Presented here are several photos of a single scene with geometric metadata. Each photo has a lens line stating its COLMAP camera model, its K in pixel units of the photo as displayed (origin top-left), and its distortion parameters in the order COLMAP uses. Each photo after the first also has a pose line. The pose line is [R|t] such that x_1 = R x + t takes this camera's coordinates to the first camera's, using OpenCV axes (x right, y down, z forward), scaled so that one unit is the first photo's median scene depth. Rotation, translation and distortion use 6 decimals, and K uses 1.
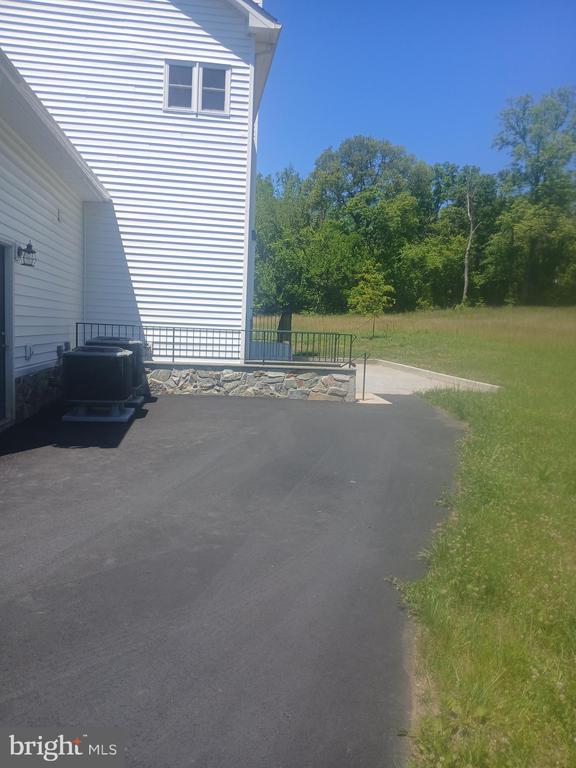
lens RADIAL K [[599.9, 0, 285.3], [0, 599.9, 386.7], [0, 0, 1]] dist [0.119330, -0.272012]
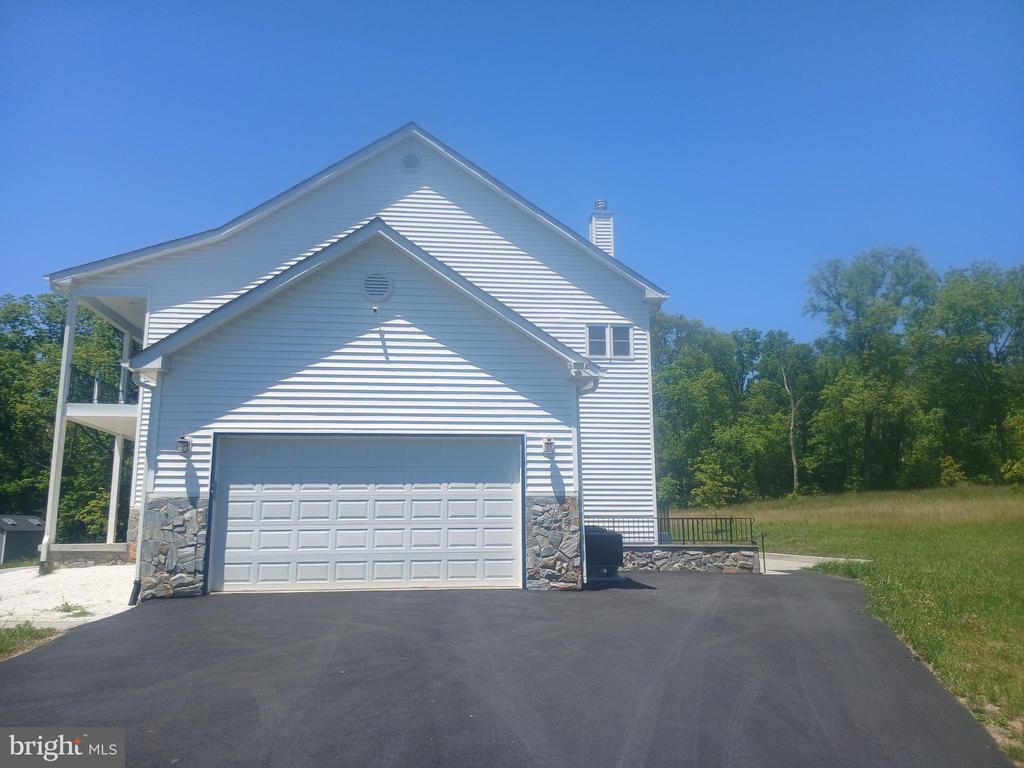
lens RADIAL K [[799.8, 0, 510.5], [0, 799.8, 387.2], [0, 0, 1]] dist [0.119330, -0.272012]
pose [[0.998124, -0.053333, -0.030063, -0.061744], [0.042904, 0.959632, -0.277969, 0.018678], [0.043674, 0.276157, 0.960120, -0.136726]]
